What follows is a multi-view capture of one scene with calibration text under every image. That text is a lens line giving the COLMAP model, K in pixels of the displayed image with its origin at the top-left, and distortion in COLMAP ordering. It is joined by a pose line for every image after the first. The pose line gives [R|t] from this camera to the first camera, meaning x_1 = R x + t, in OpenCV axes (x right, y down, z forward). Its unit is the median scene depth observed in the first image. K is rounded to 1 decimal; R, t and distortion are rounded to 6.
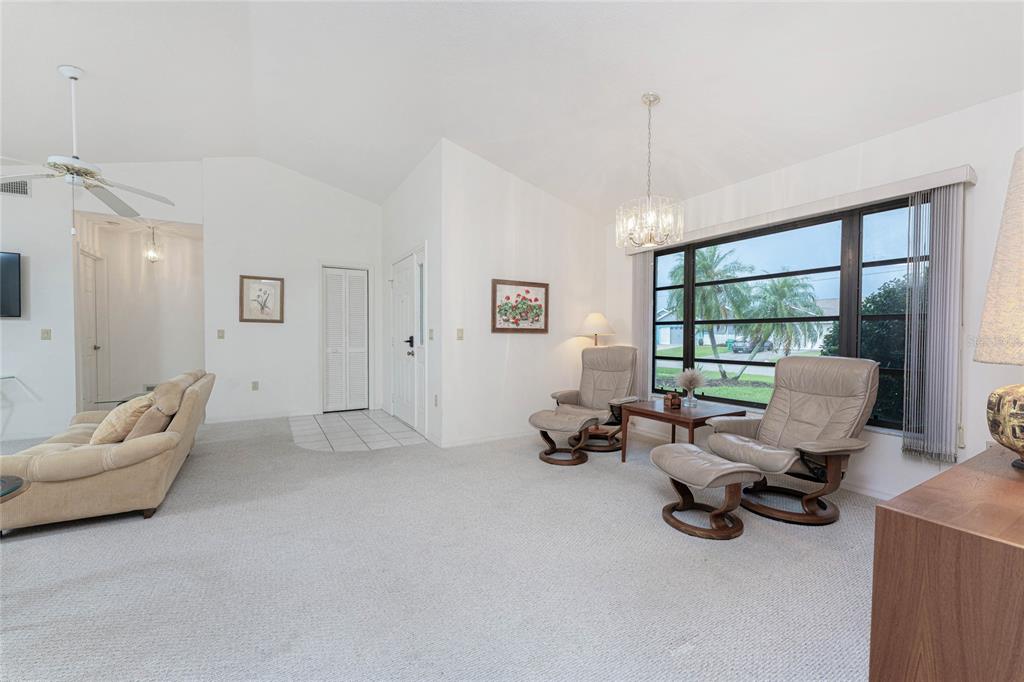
lens RADIAL K [[409.9, 0, 510.0], [0, 409.9, 344.9], [0, 0, 1]] dist [-0.000338, 0.000209]
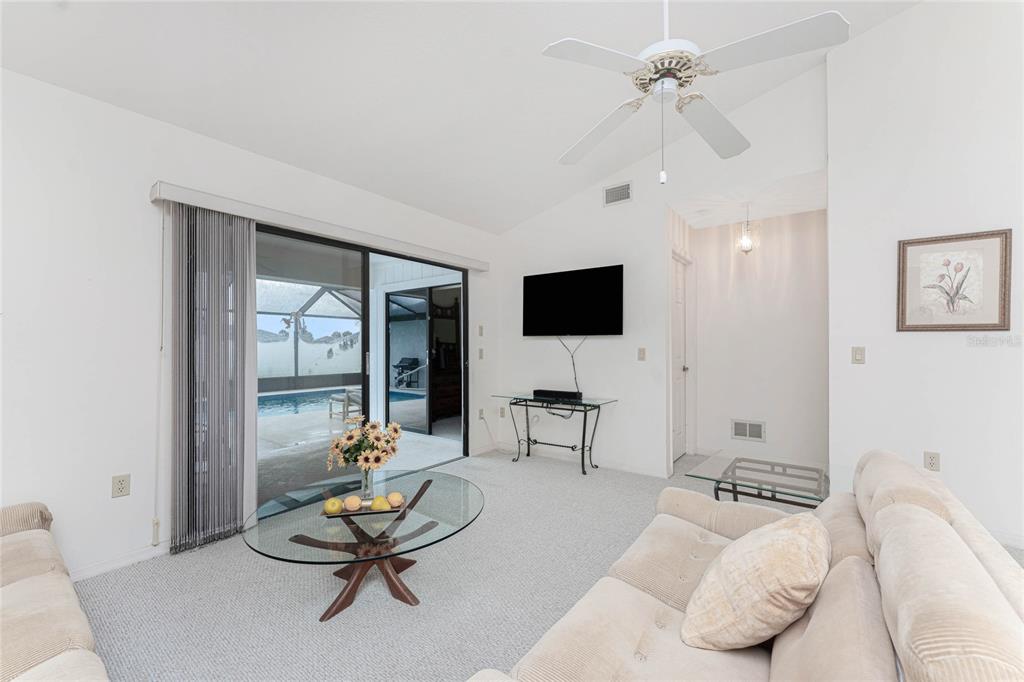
lens RADIAL K [[409.9, 0, 510.0], [0, 409.9, 344.9], [0, 0, 1]] dist [-0.000338, 0.000209]
pose [[0.373912, -0.008018, -0.927429, -0.359841], [-0.018663, 0.999695, -0.016167, -0.021115], [0.927276, 0.023354, 0.373649, 0.348475]]
